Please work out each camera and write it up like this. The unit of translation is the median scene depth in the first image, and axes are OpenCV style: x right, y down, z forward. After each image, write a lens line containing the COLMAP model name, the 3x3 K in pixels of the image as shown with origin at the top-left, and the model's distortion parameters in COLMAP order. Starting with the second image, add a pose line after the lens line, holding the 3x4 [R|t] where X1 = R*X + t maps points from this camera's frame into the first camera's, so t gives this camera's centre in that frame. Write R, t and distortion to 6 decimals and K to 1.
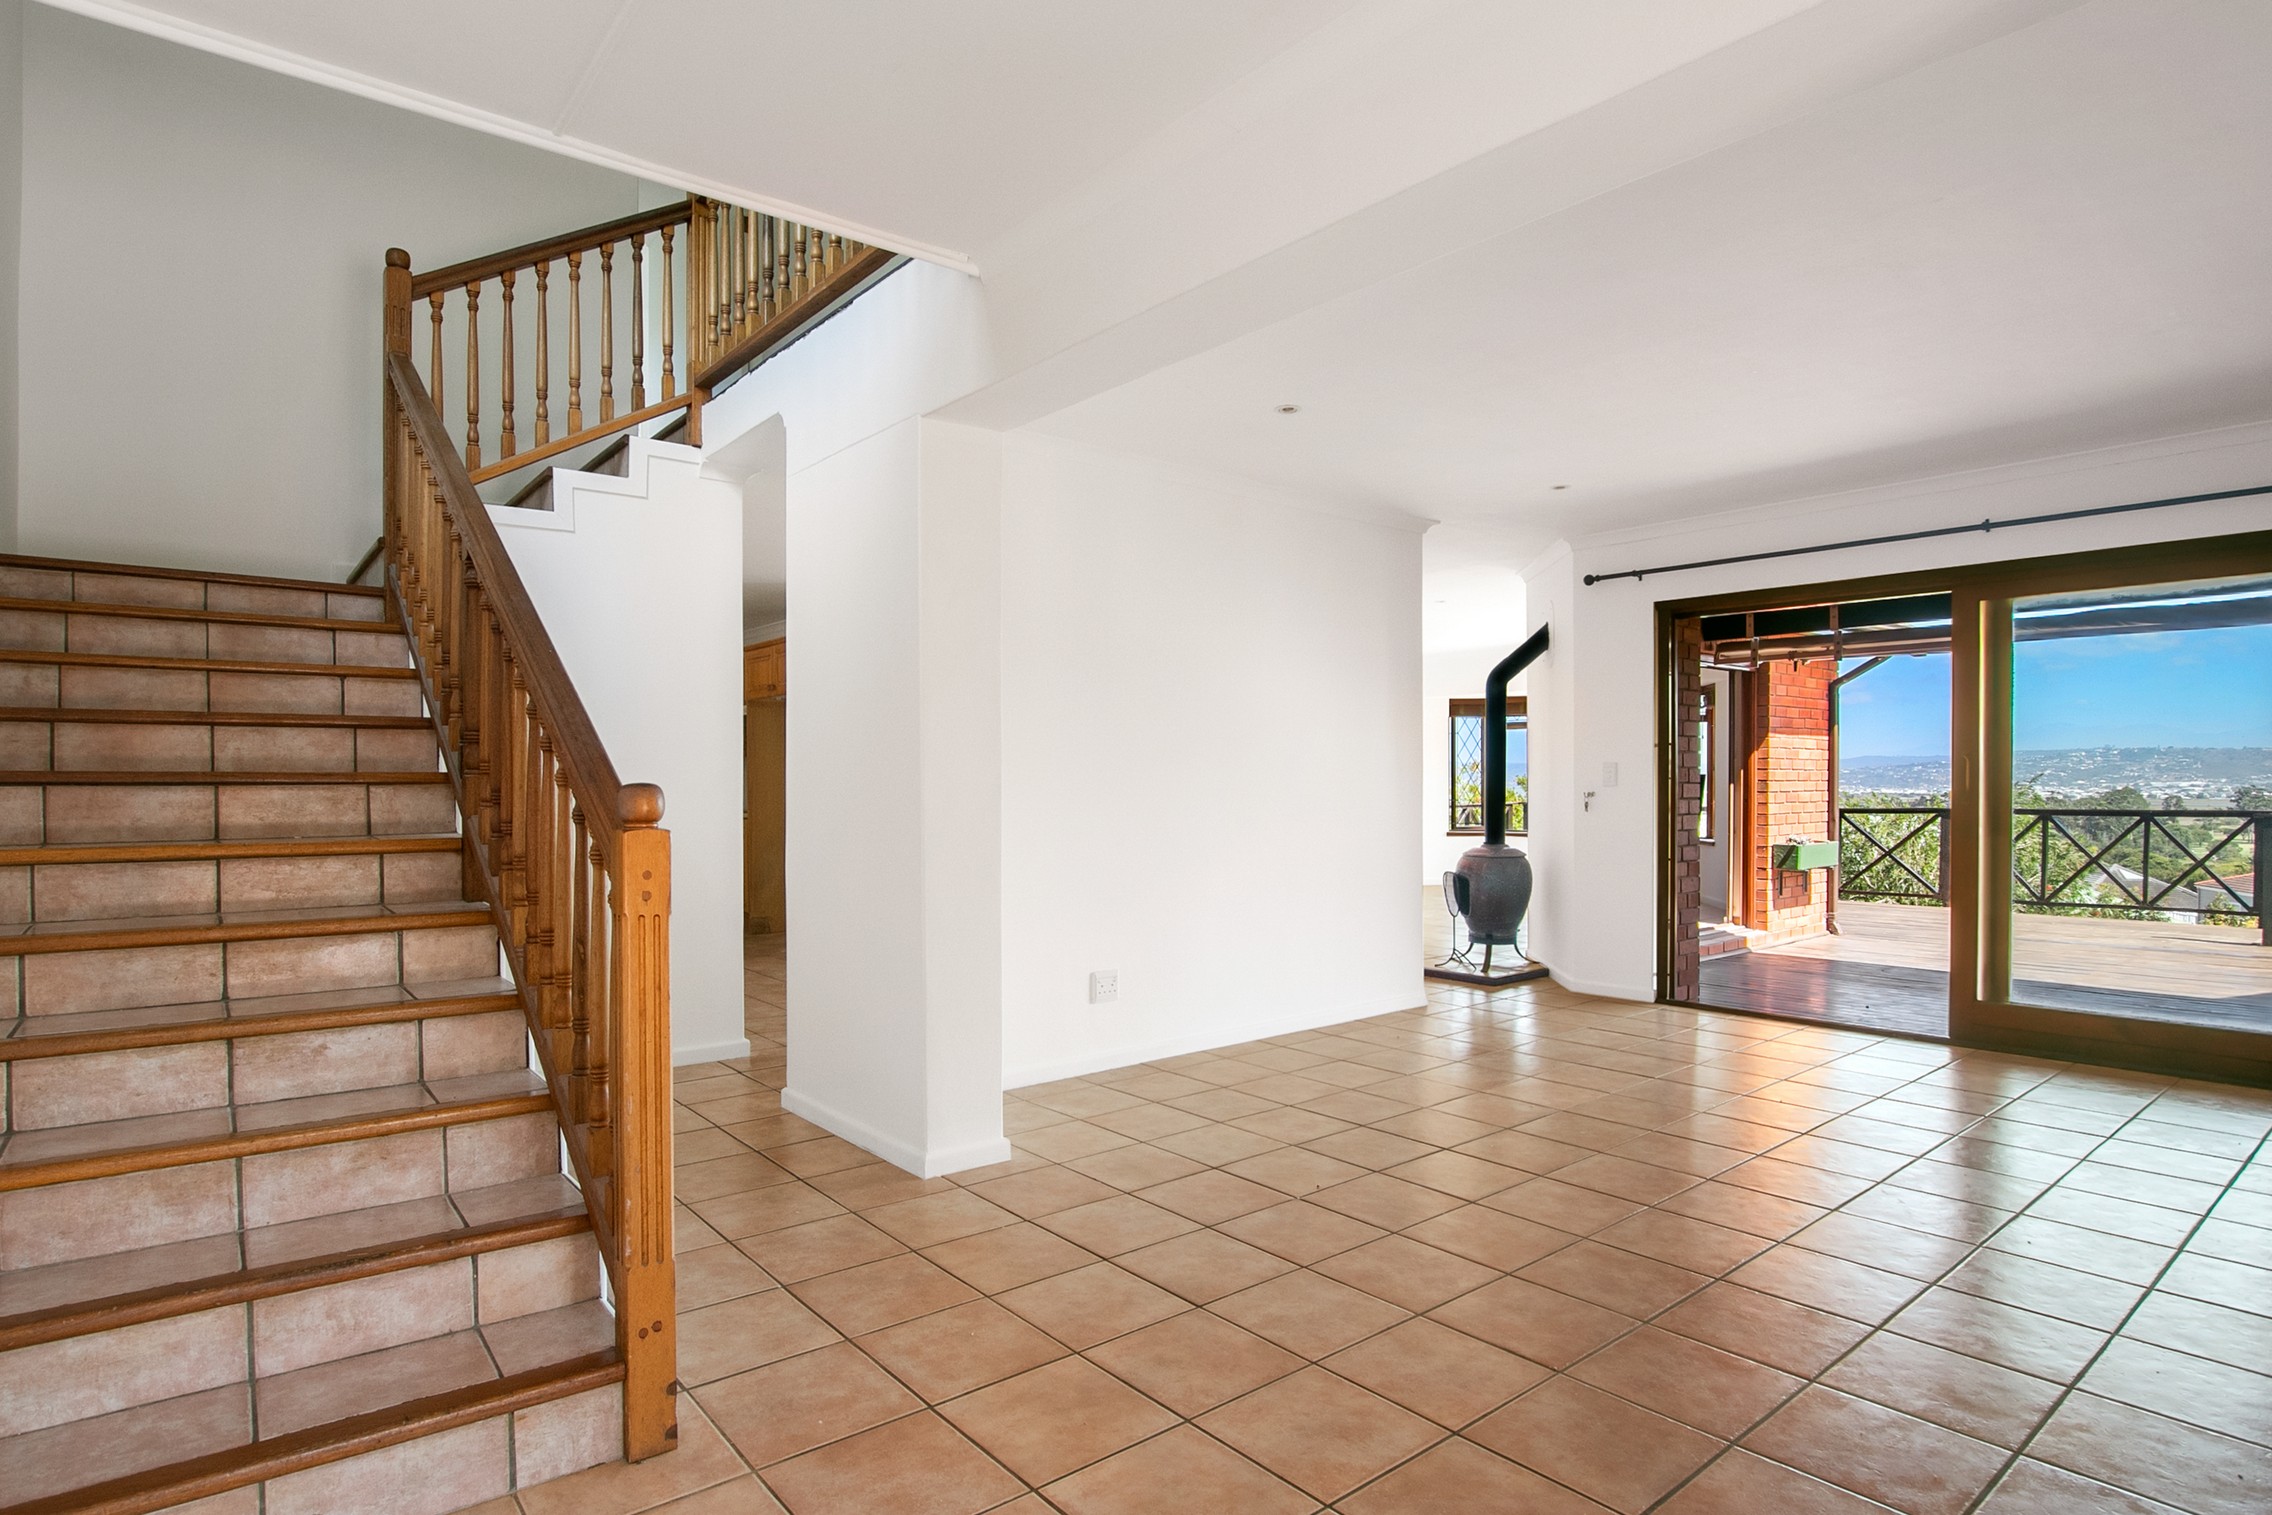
lens RADIAL K [[1192.3, 0, 1145.5], [0, 1192.3, 792.7], [0, 0, 1]] dist [-0.024099, 0.000430]
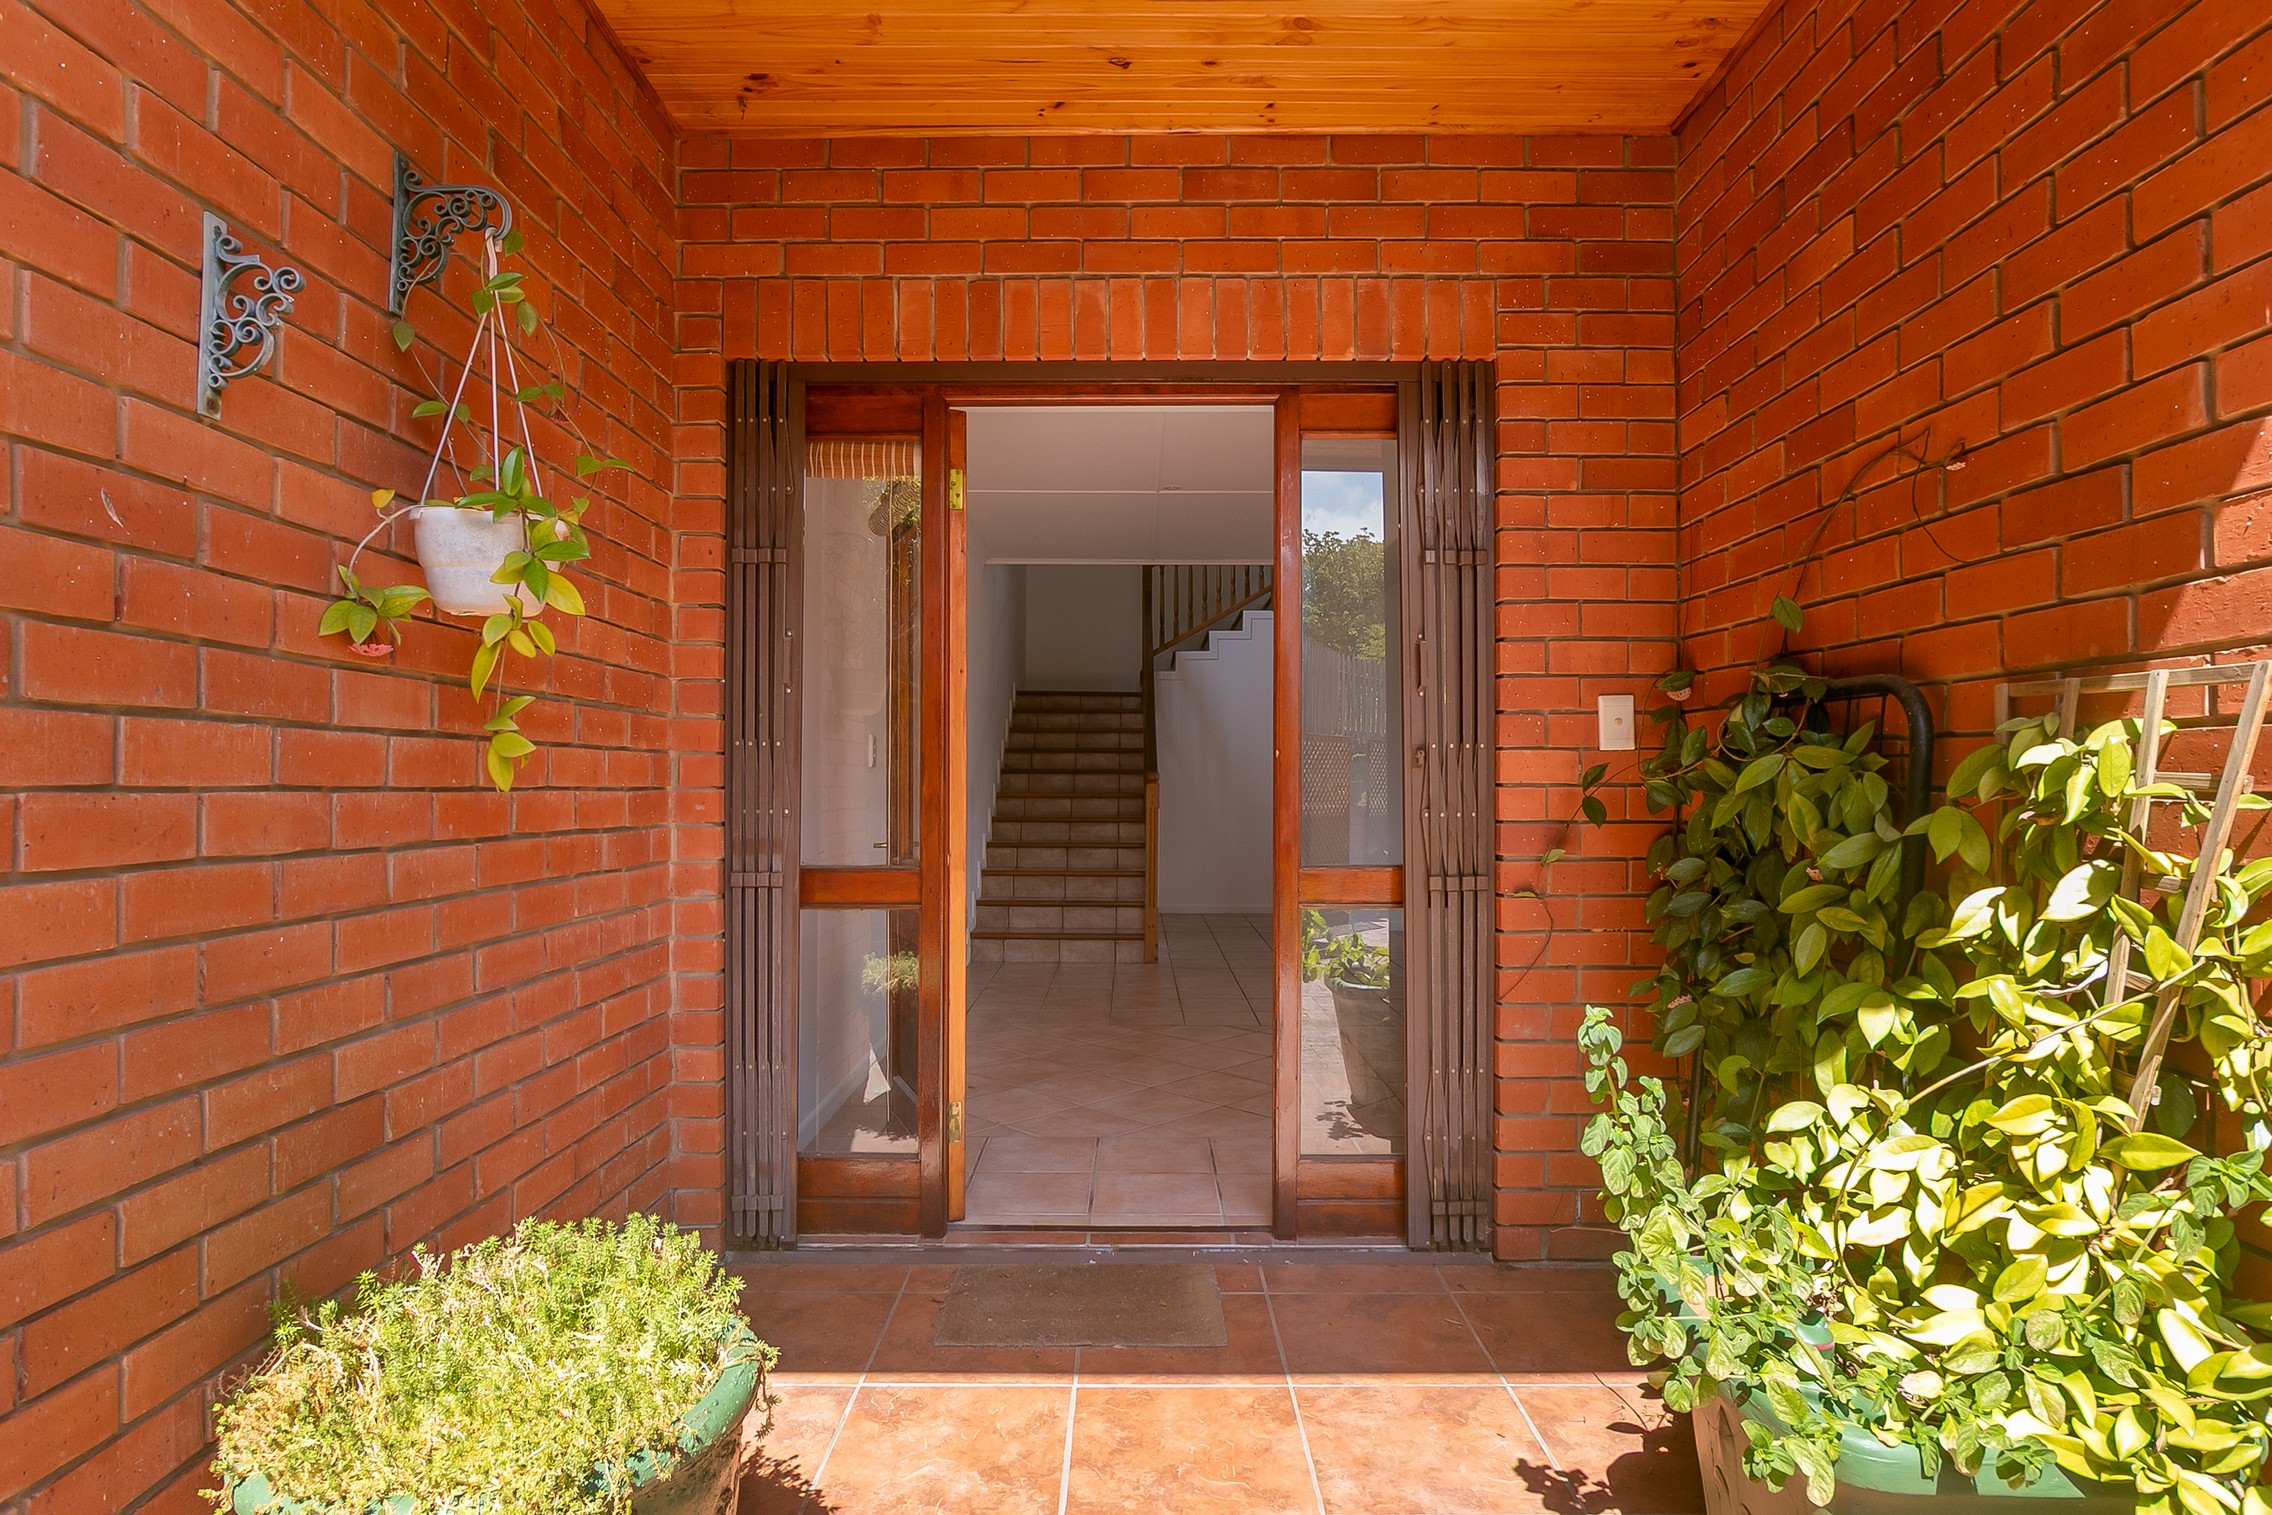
lens RADIAL K [[1225.0, 0, 1134.3], [0, 1225.0, 766.6], [0, 0, 1]] dist [-0.026149, 0.000010]
pose [[0.769018, -0.007849, -0.639179, 1.139305], [-0.013123, 0.999520, -0.028063, 0.054158], [0.639093, 0.029968, 0.768546, -1.114086]]
